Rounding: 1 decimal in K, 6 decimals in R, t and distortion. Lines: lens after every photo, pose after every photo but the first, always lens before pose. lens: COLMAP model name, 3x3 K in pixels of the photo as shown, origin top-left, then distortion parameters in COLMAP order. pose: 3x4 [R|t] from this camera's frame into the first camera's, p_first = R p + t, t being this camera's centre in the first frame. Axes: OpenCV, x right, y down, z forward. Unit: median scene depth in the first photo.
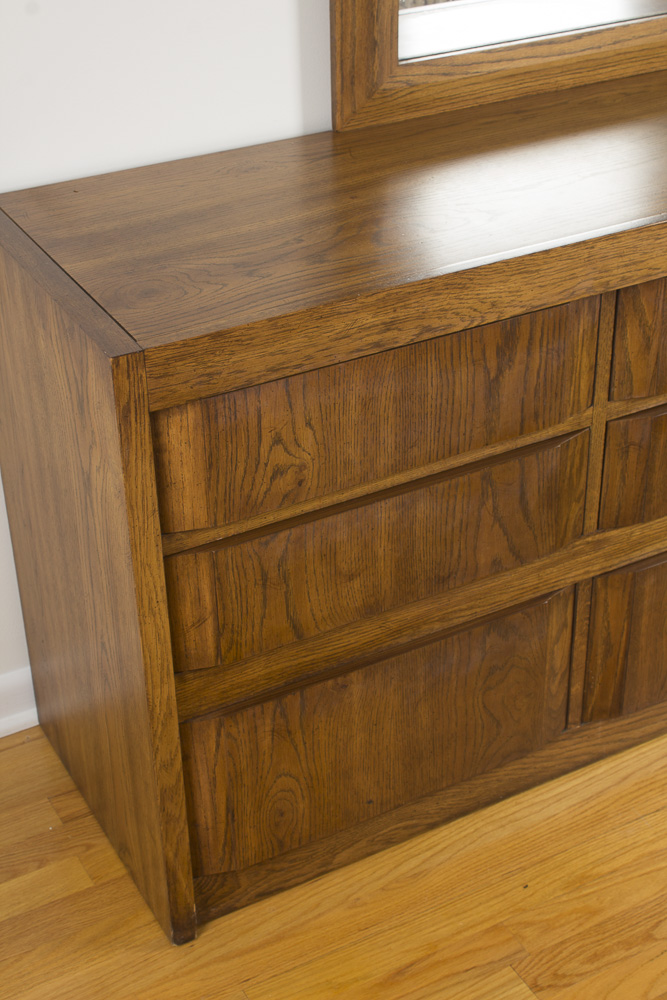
lens RADIAL K [[1563.9, 0, 297.3], [0, 1563.9, 492.4], [0, 0, 1]] dist [-0.038012, 0.000000]
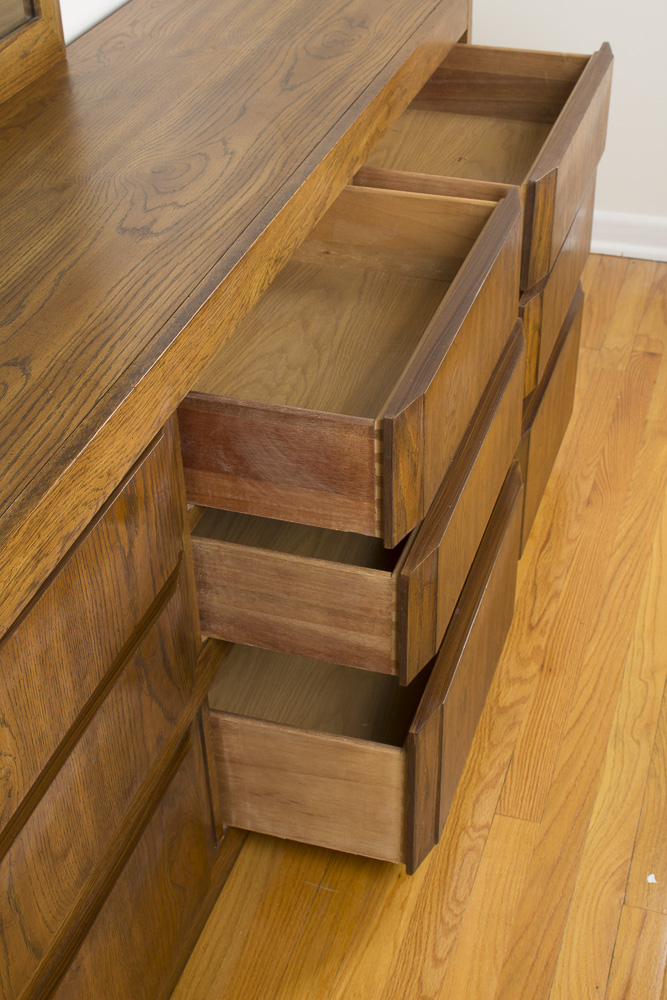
lens RADIAL K [[1435.3, 0, 331.7], [0, 1435.3, 499.1], [0, 0, 1]] dist [-0.045793, 0.000000]
pose [[0.718221, -0.401198, 0.568506, -0.181923], [0.370805, 0.912040, 0.175175, -0.163317], [-0.588780, 0.084990, 0.803812, 0.283805]]
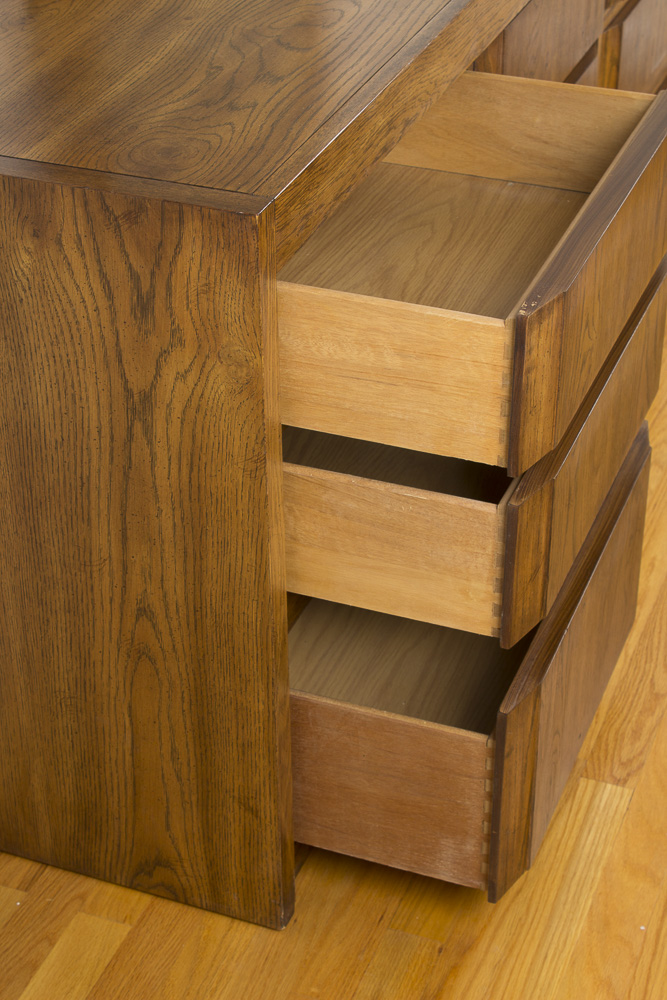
lens RADIAL K [[1930.8, 0, 334.4], [0, 1930.8, 505.3], [0, 0, 1]] dist [0.023876, 0.000000]
pose [[0.758551, -0.340398, 0.555635, -0.531253], [0.329492, 0.936031, 0.123619, -0.040538], [-0.562170, 0.089306, 0.822185, 0.101382]]
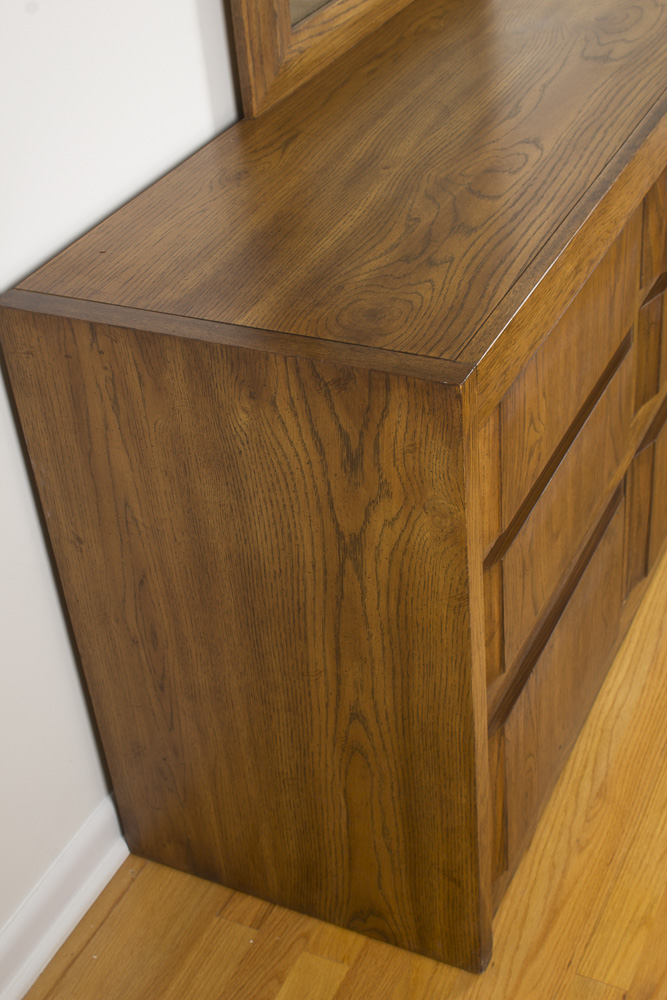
lens RADIAL K [[1435.3, 0, 328.2], [0, 1435.3, 499.2], [0, 0, 1]] dist [-0.045793, 0.000000]
pose [[0.807984, -0.374241, 0.455089, -0.420980], [0.358065, 0.925269, 0.125168, -0.114003], [-0.467923, 0.061818, 0.881605, 0.244712]]
